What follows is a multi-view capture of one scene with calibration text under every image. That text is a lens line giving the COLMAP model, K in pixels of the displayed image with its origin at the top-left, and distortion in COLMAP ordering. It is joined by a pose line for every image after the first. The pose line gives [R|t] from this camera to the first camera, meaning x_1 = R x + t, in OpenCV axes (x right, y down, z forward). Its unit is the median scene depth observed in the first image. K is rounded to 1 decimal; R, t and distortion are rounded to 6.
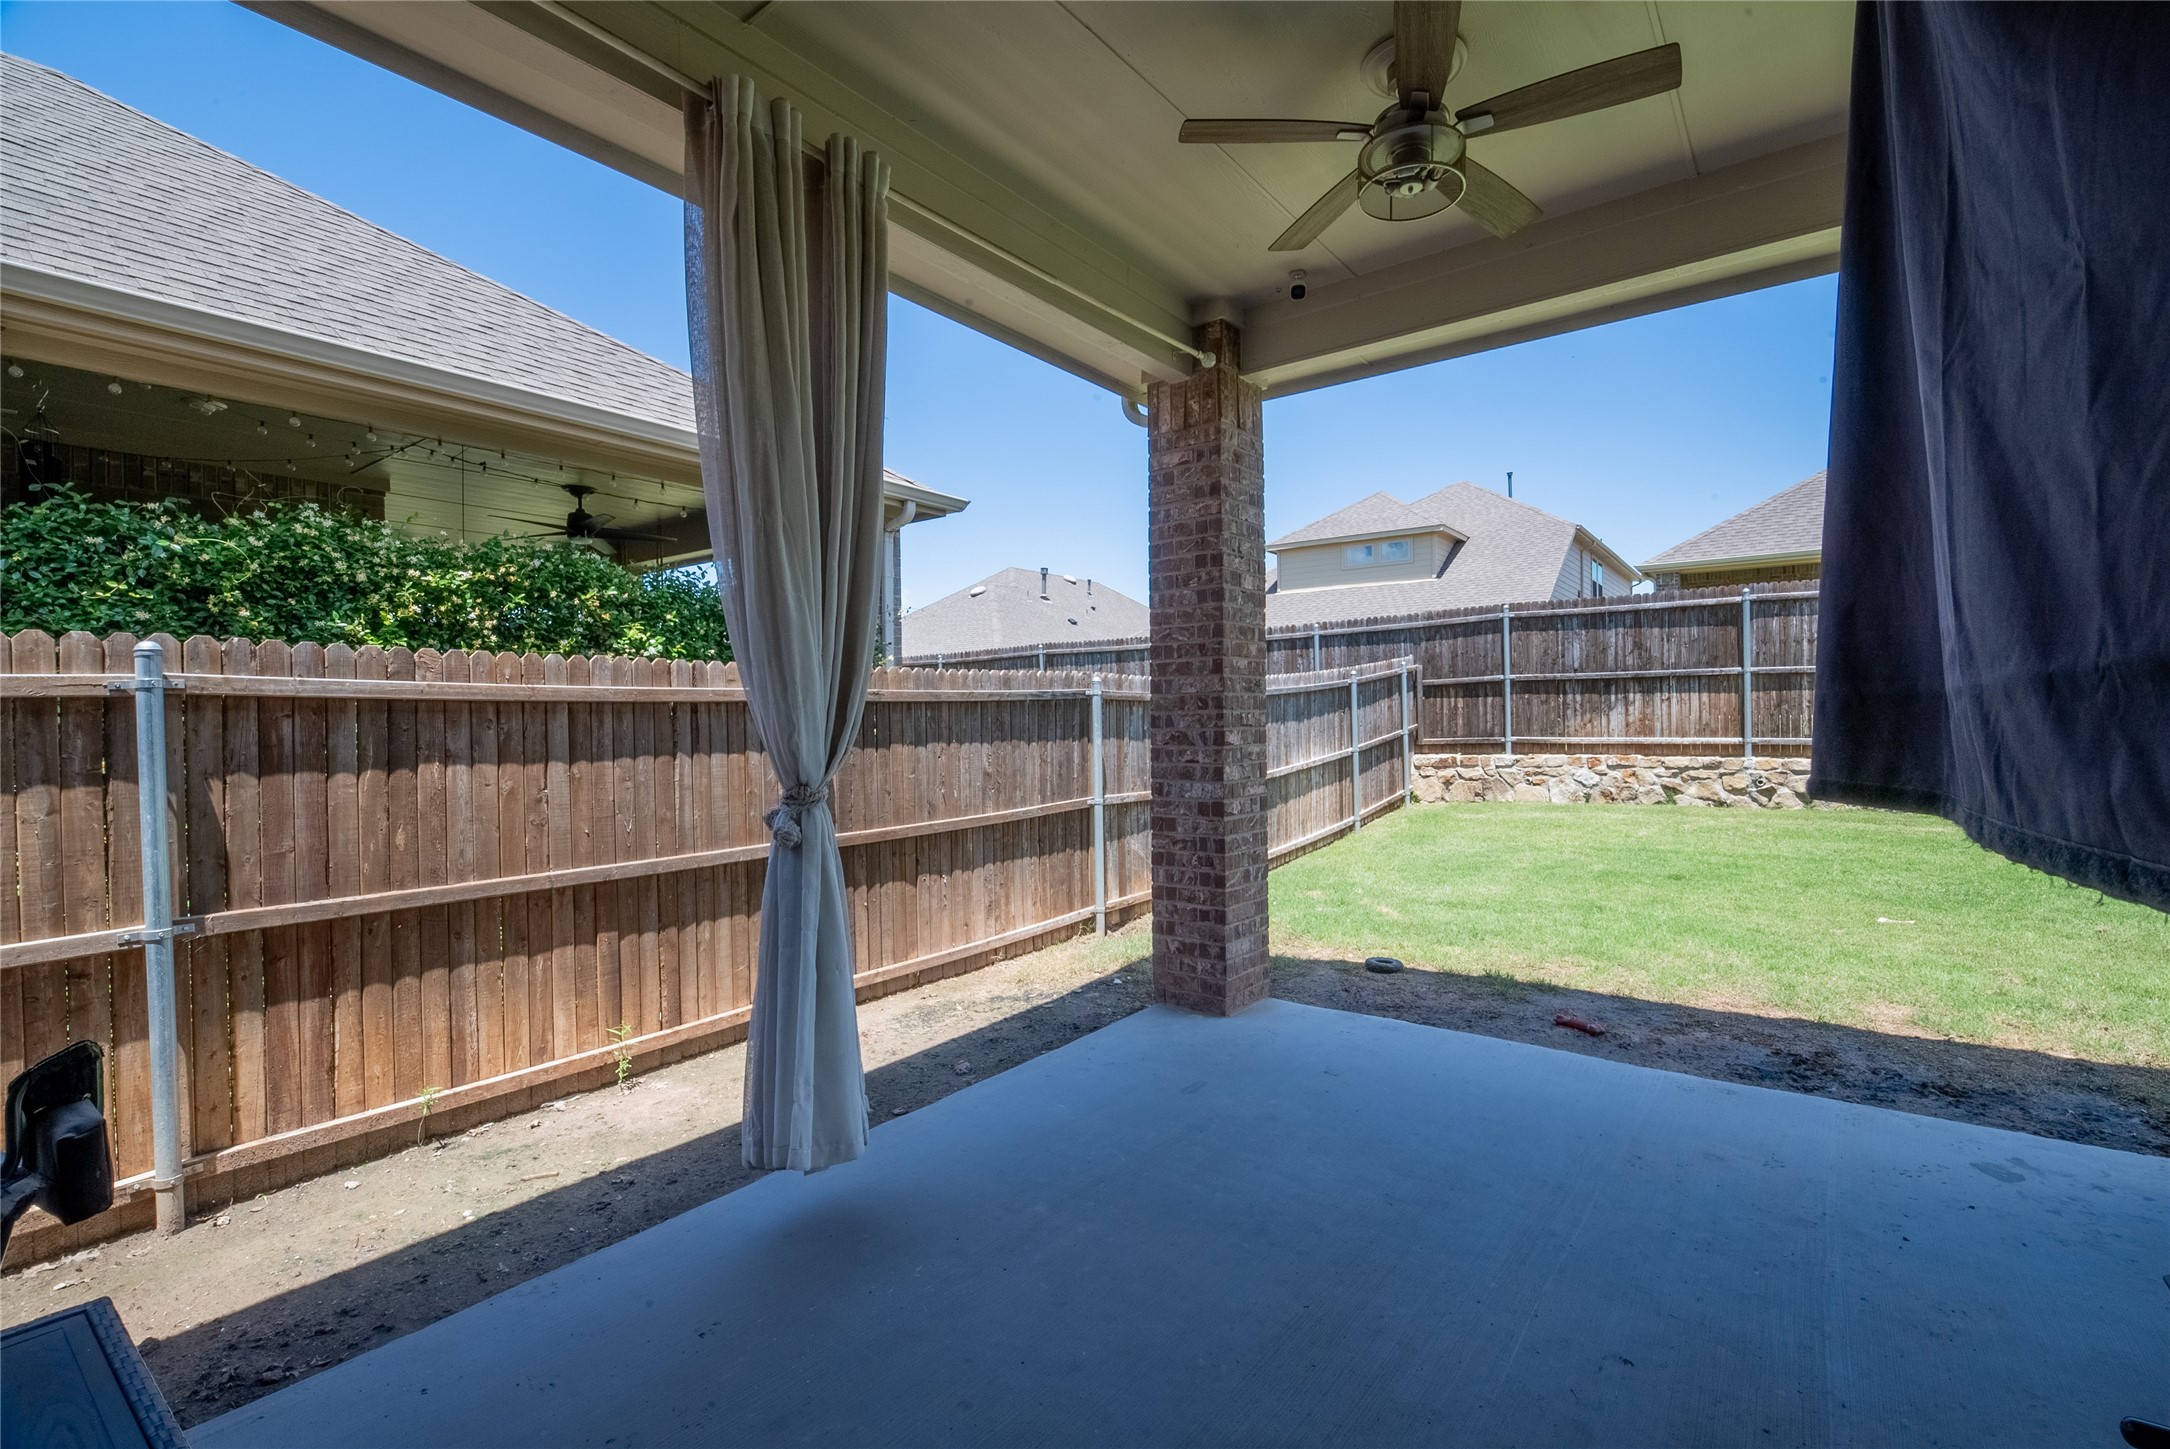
lens RADIAL K [[961.9, 0, 1098.3], [0, 961.9, 714.6], [0, 0, 1]] dist [-0.003972, -0.002120]
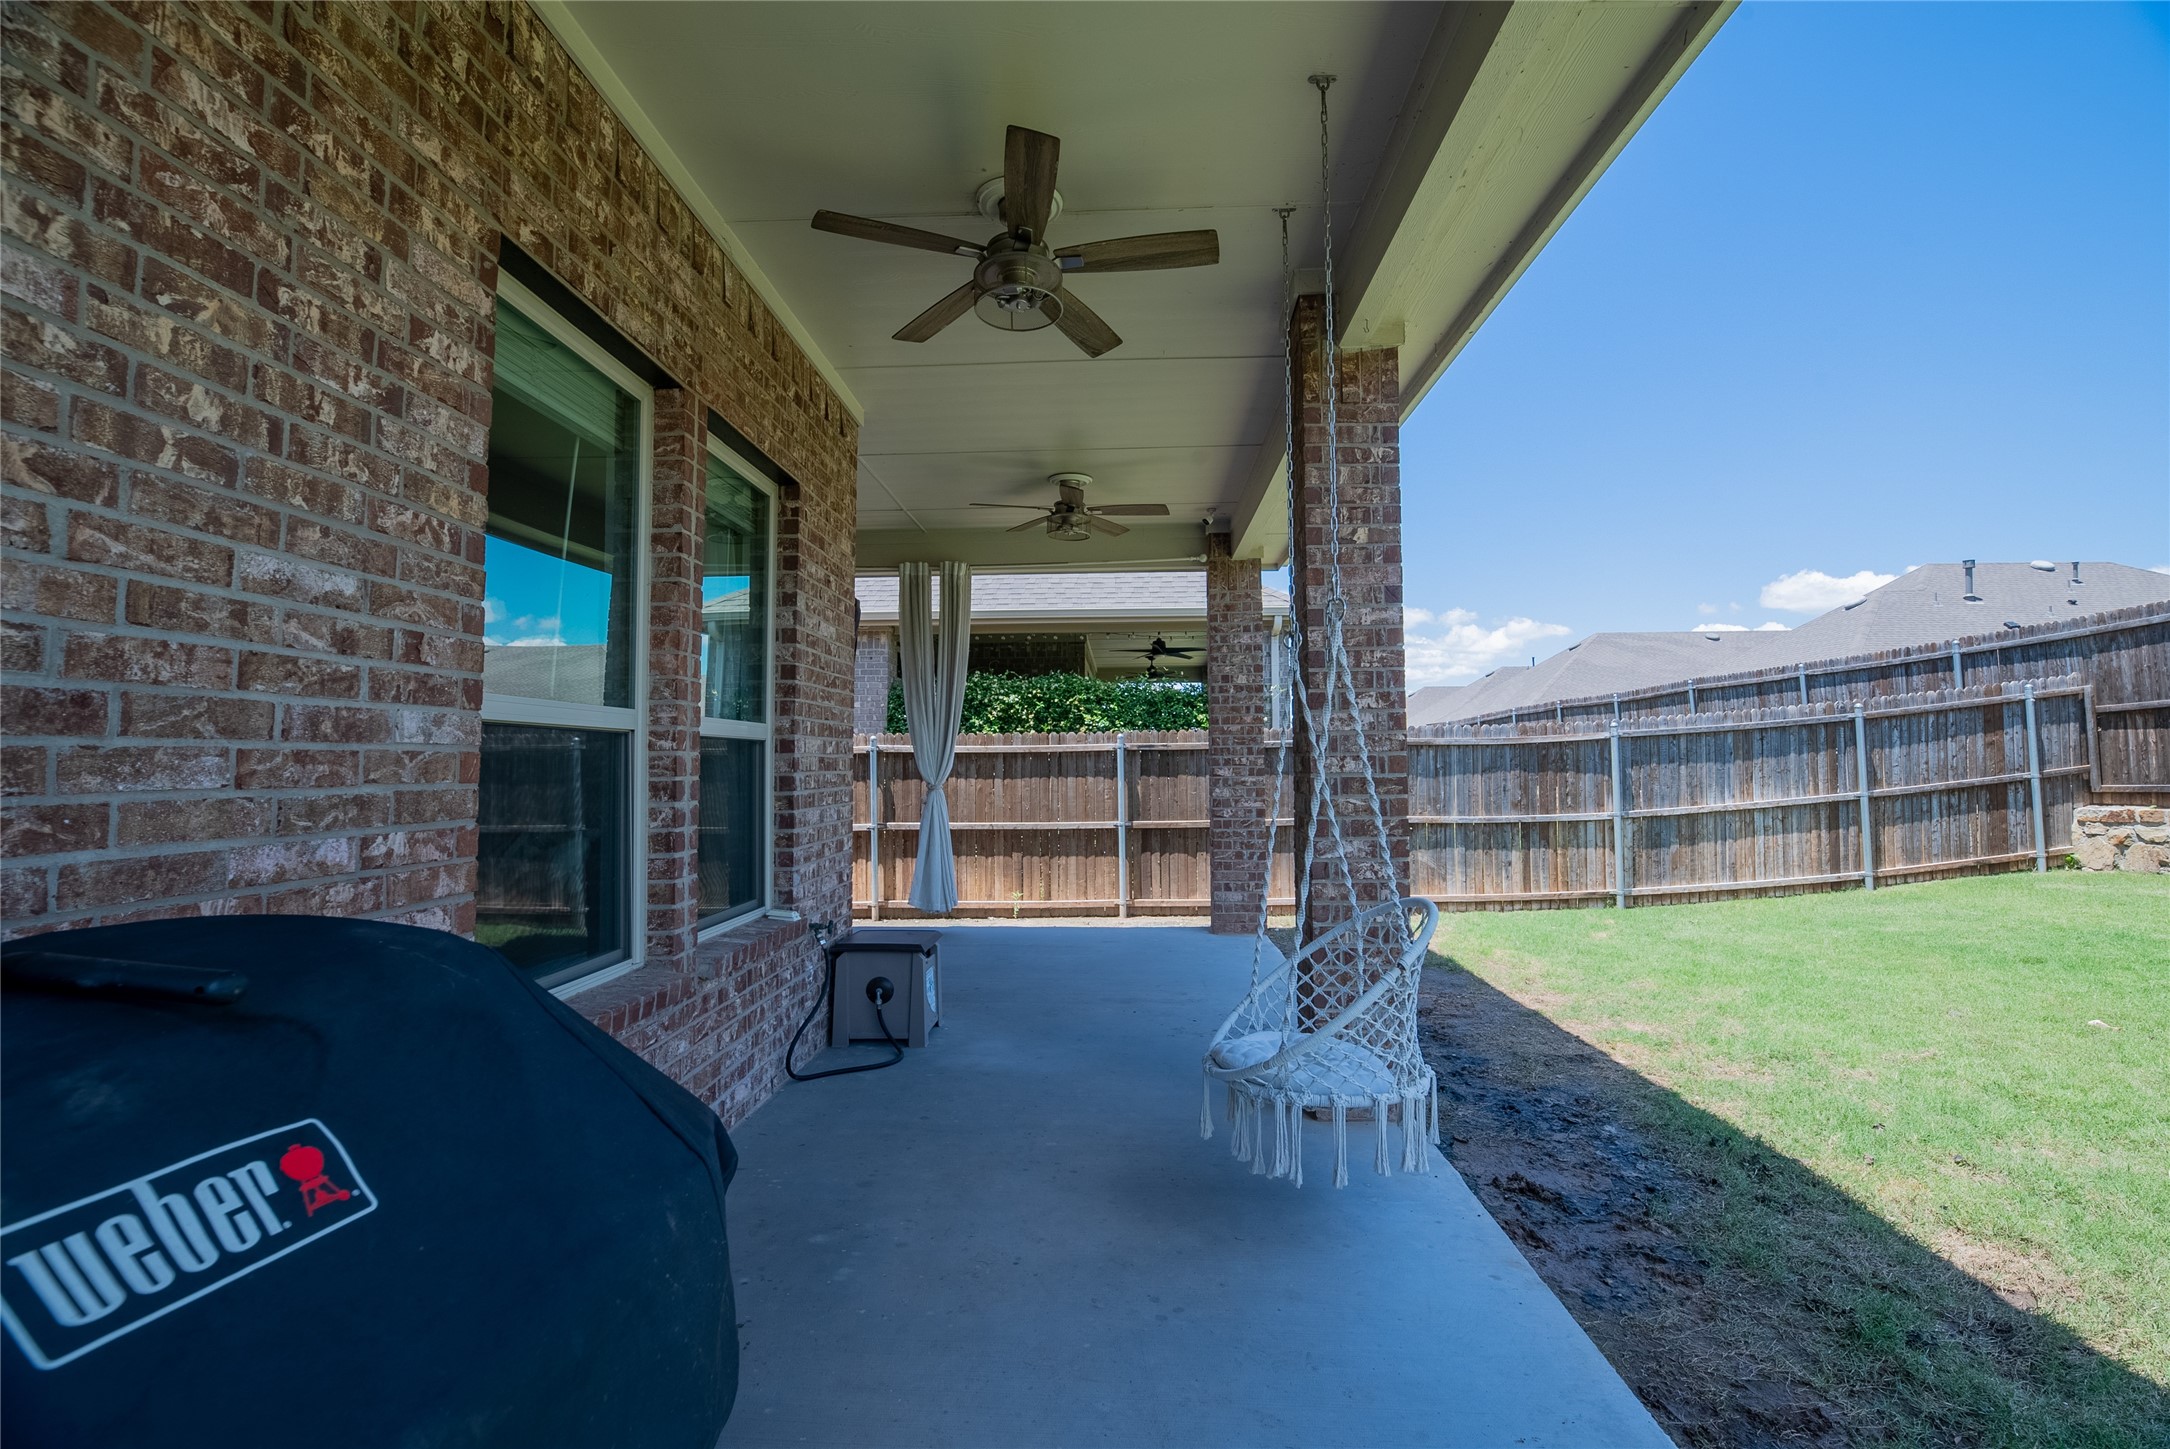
lens RADIAL K [[961.9, 0, 1084.5], [0, 961.9, 728.2], [0, 0, 1]] dist [-0.003972, -0.002120]
pose [[0.567541, -0.024775, -0.822972, 1.245896], [0.005942, 0.999644, -0.025996, -0.009278], [0.823324, 0.009864, 0.567487, -0.155290]]
